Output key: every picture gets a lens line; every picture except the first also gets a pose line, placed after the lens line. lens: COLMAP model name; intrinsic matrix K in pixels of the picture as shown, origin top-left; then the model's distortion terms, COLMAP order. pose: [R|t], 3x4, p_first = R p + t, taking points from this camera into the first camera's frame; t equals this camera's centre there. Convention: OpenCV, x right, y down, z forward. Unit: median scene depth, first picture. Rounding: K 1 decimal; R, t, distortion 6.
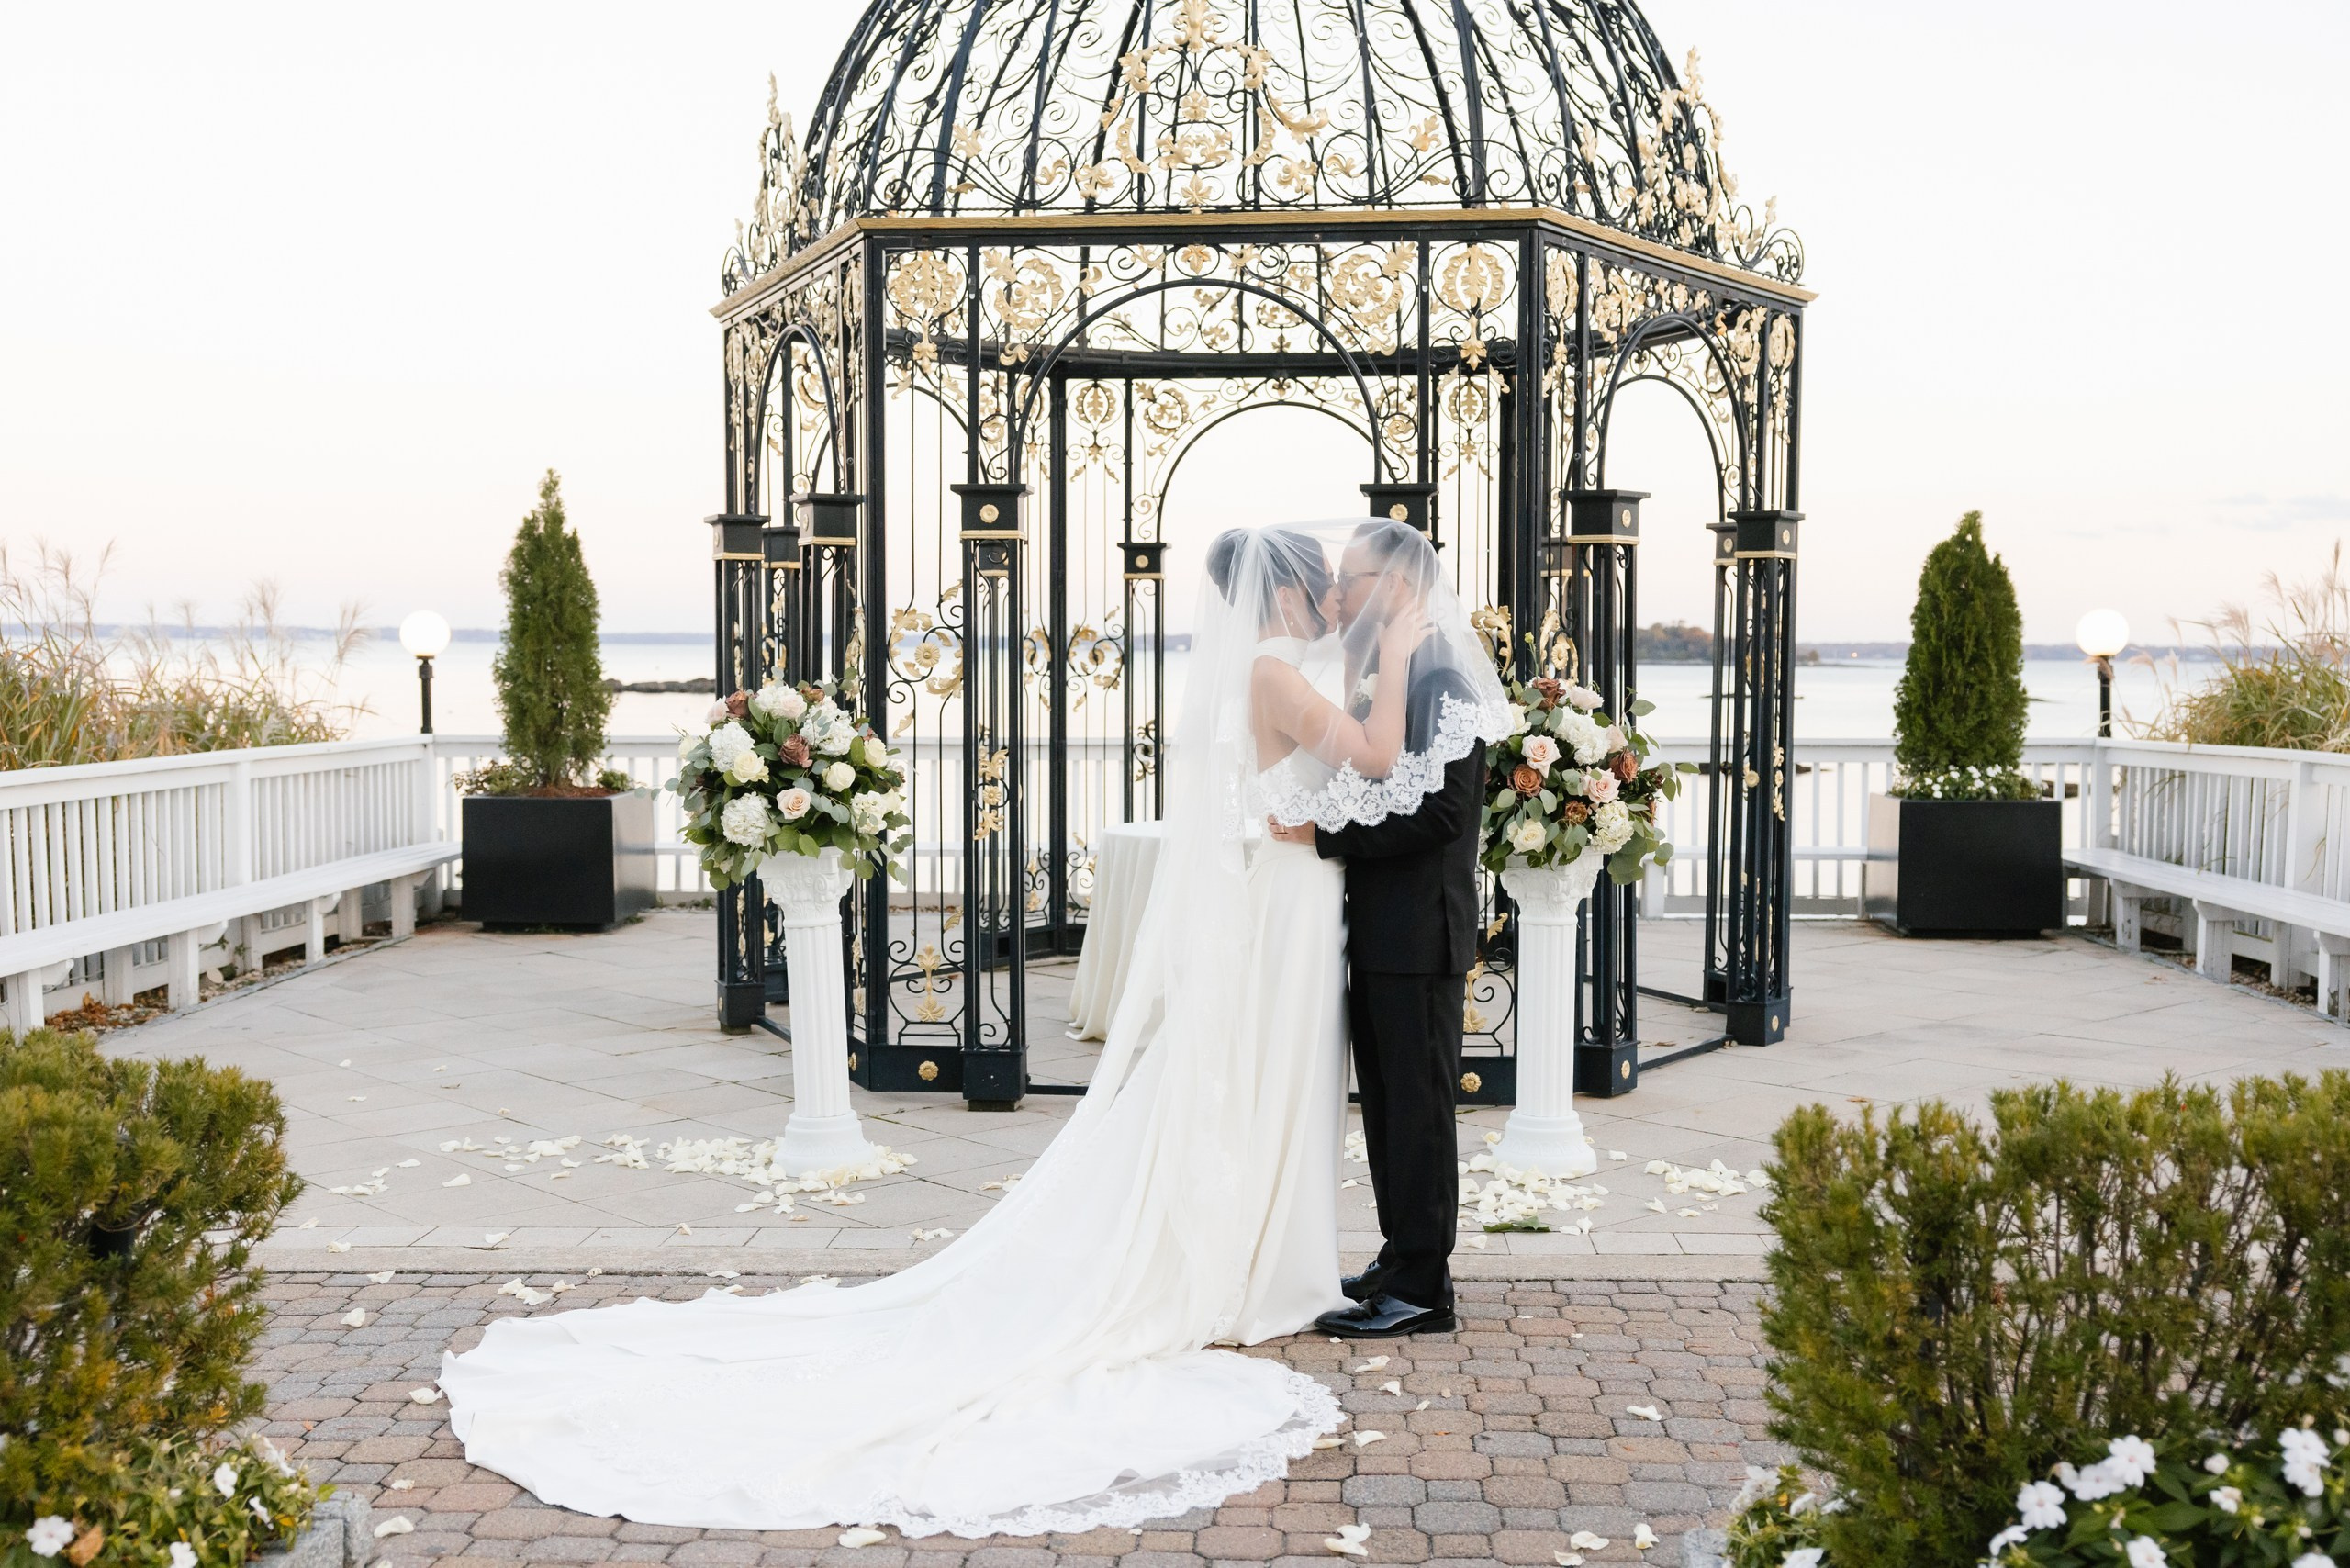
lens RADIAL K [[2401.0, 0, 1175.0], [0, 2401.0, 784.0], [0, 0, 1]] dist [0.007100, 0.004131]
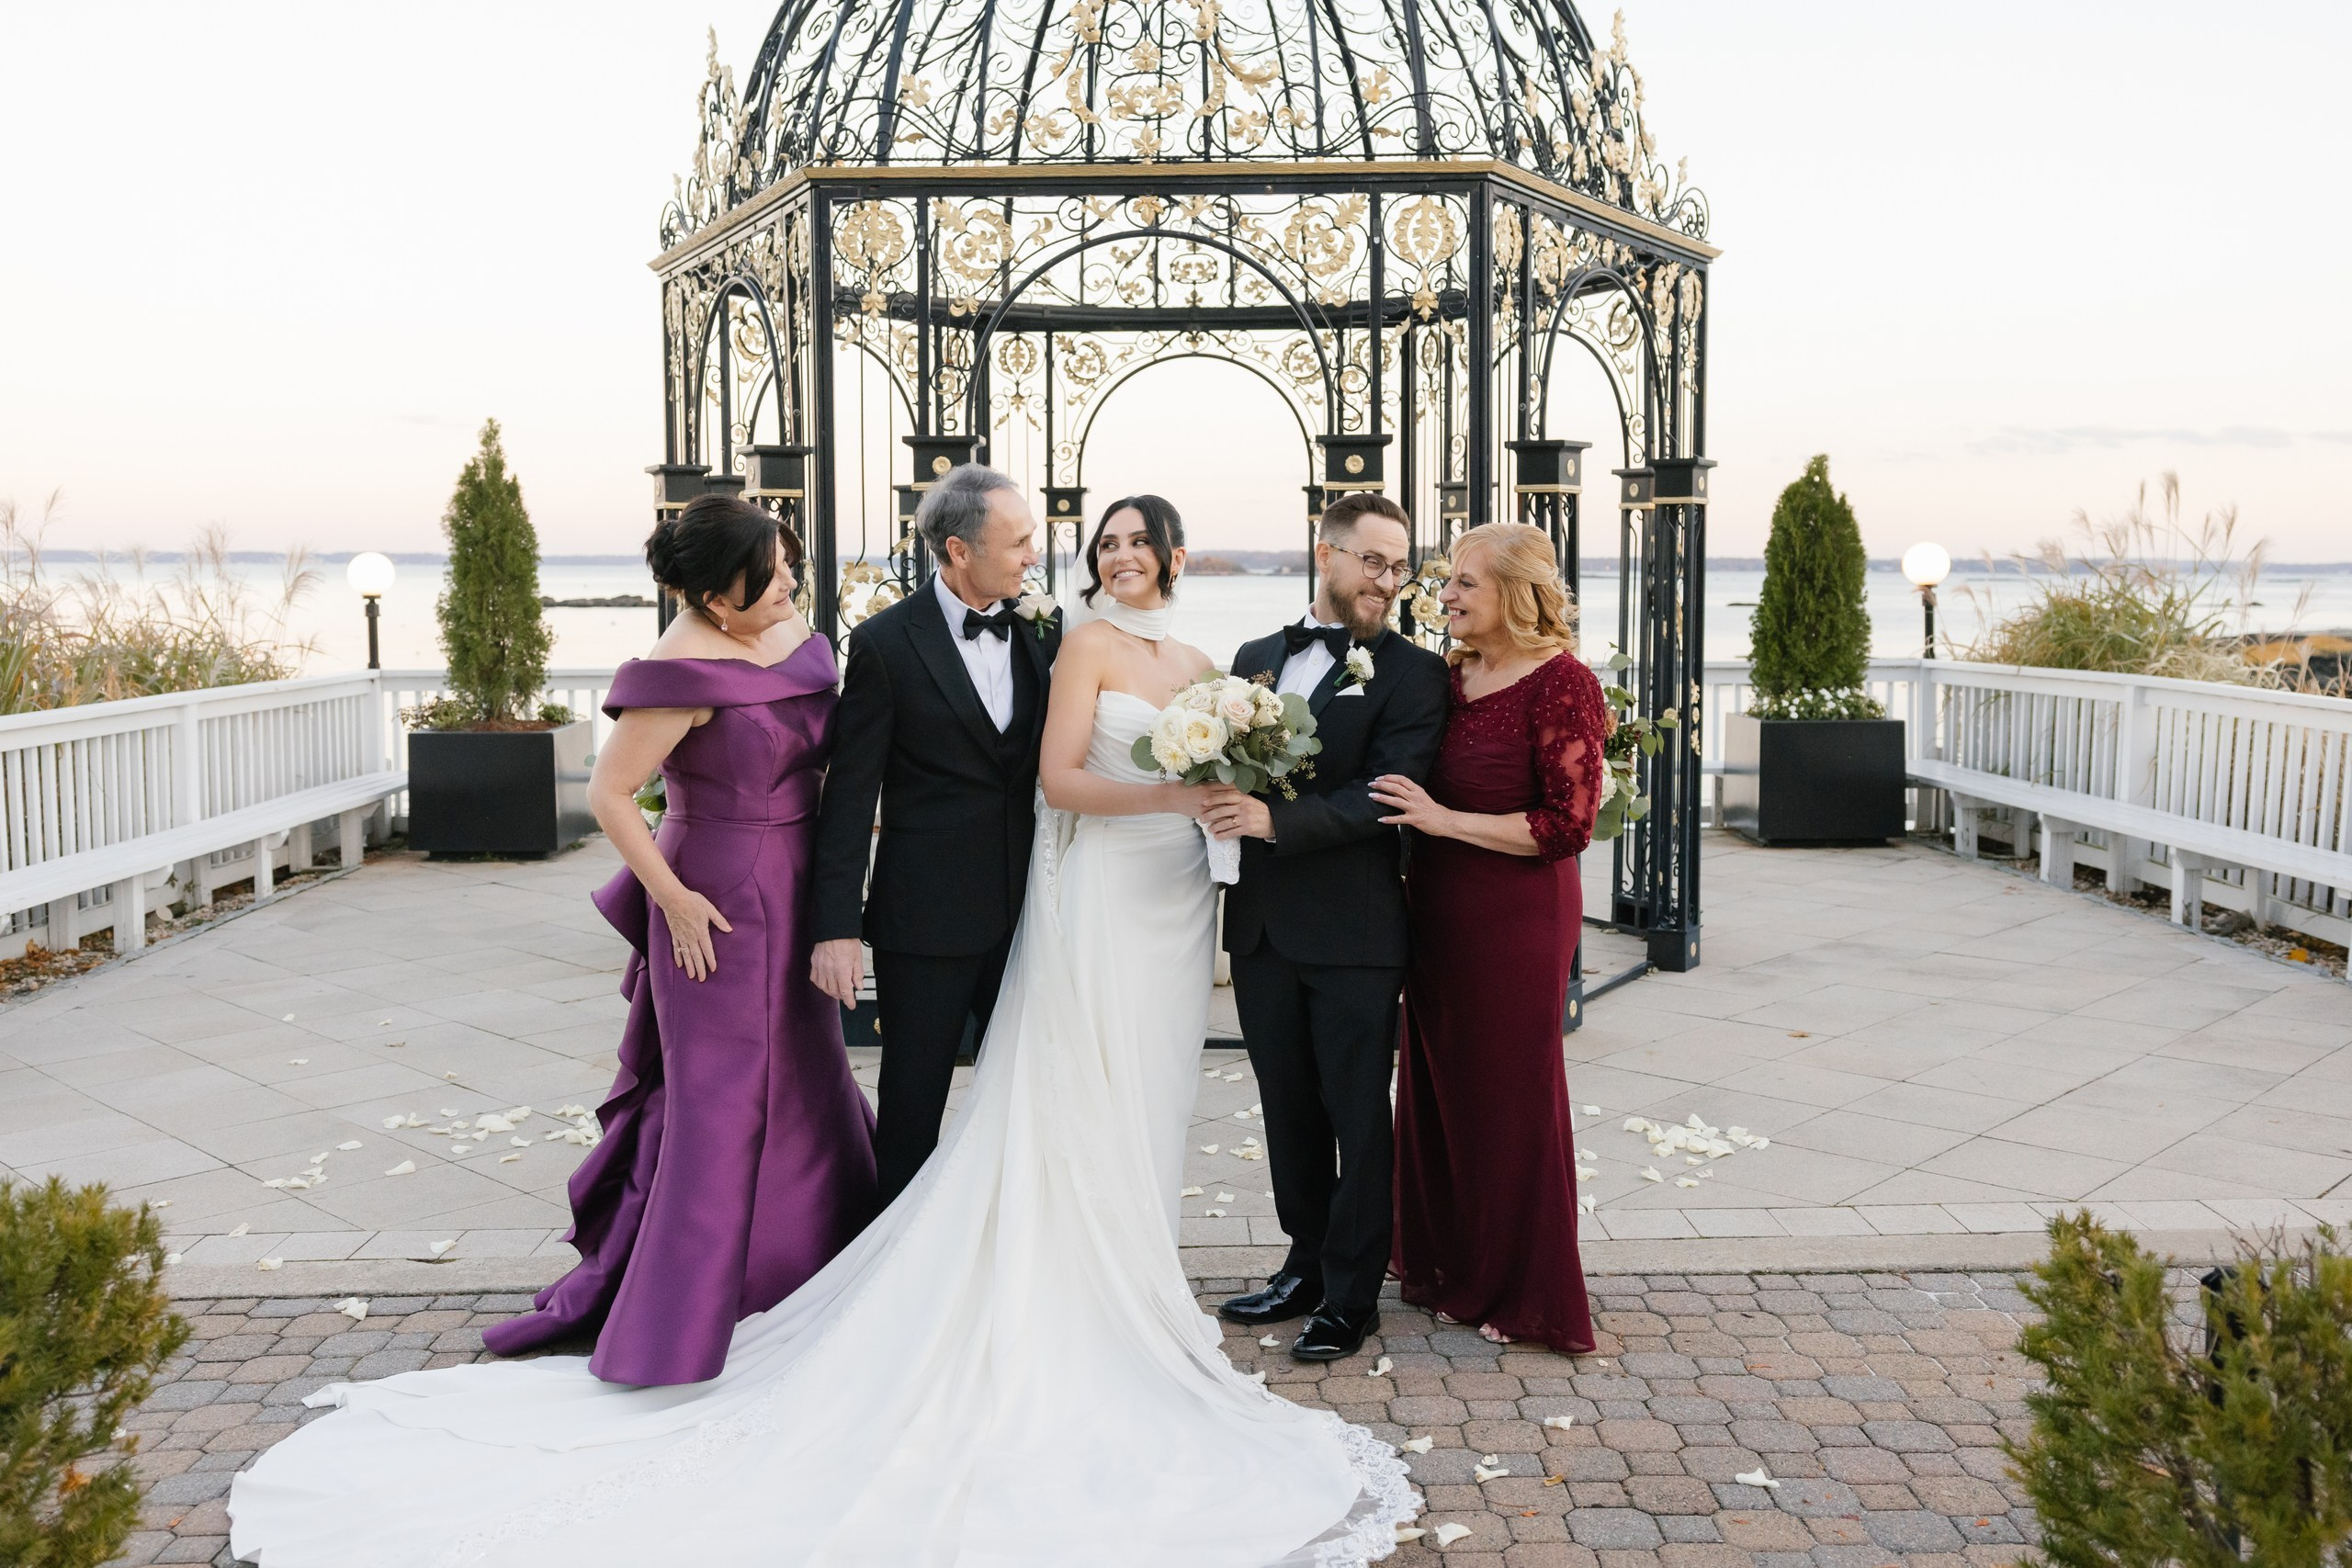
lens RADIAL K [[2060.9, 0, 1173.3], [0, 2060.9, 689.5], [0, 0, 1]] dist [-0.009573, 0.003322]
pose [[0.997845, -0.010379, 0.064789, -0.032460], [0.010170, 0.999942, 0.003552, -0.018899], [-0.064822, -0.002886, 0.997893, 0.123305]]
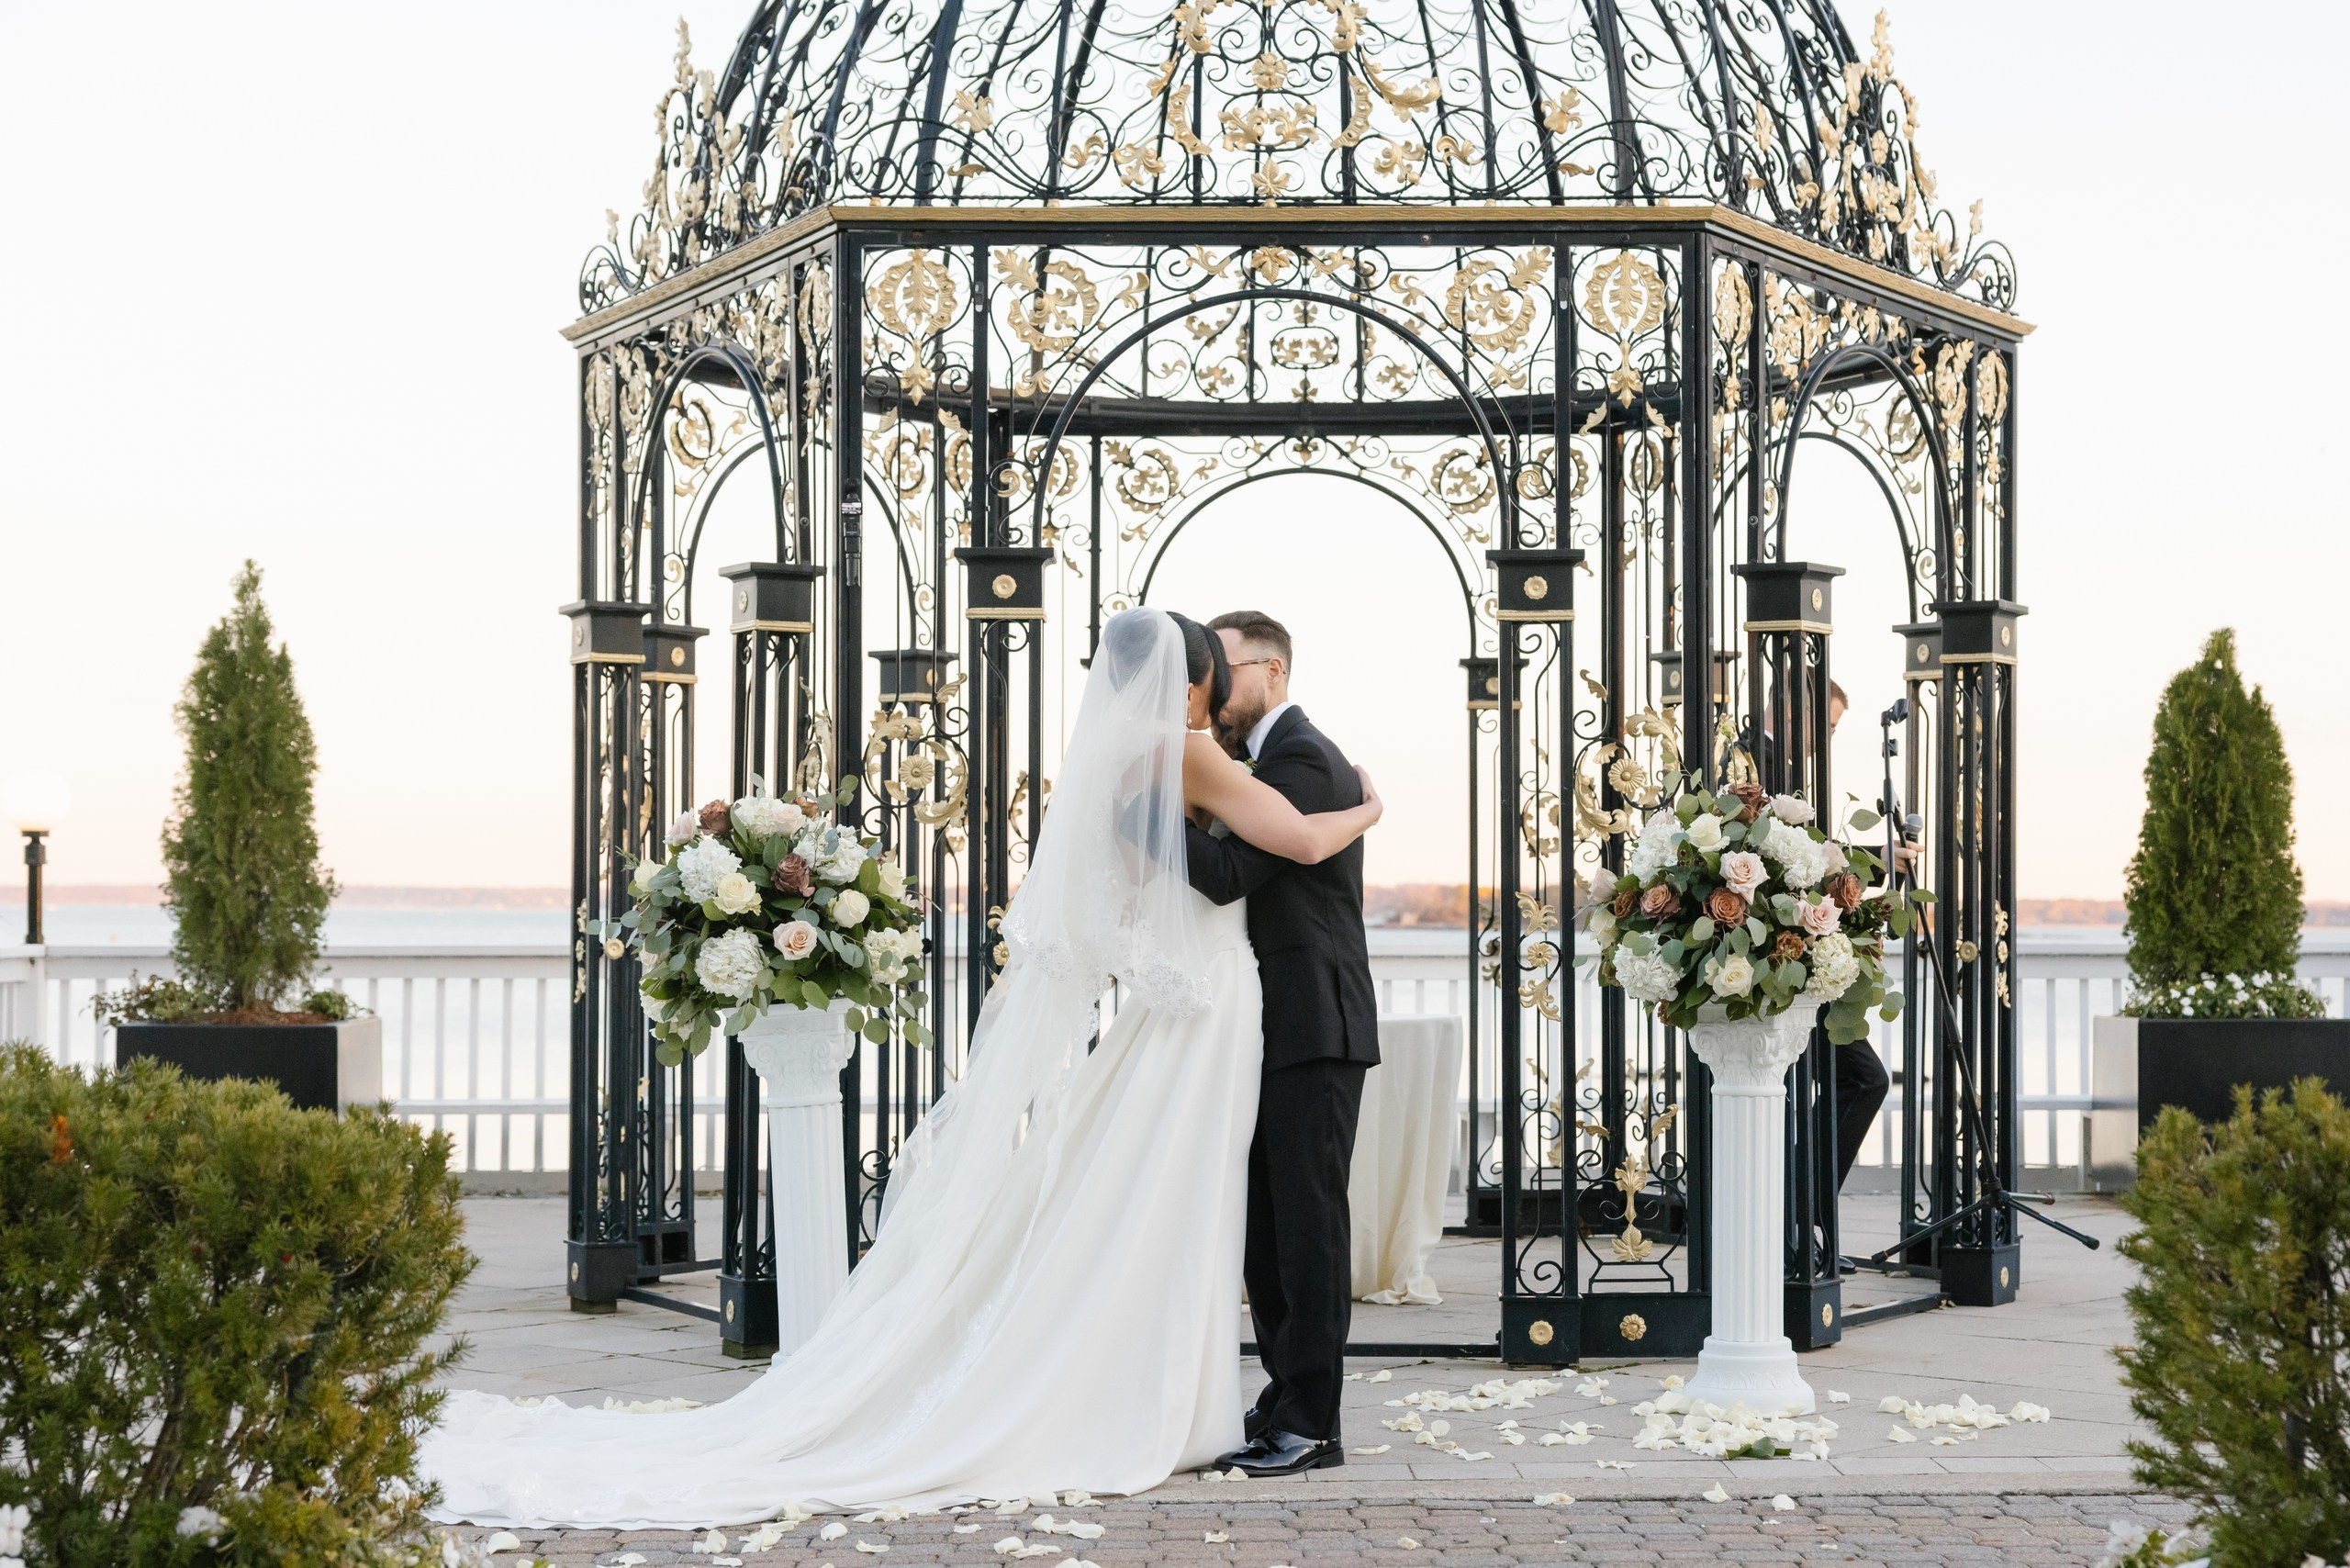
lens RADIAL K [[3751.7, 0, 1281.3], [0, 3751.7, 785.0], [0, 0, 1]] dist [0.021207, 0.001522]
pose [[0.996340, 0.002050, 0.085457, -0.078023], [0.005443, 0.996162, -0.087361, 0.047846], [-0.085308, 0.087506, 0.992504, -0.165509]]
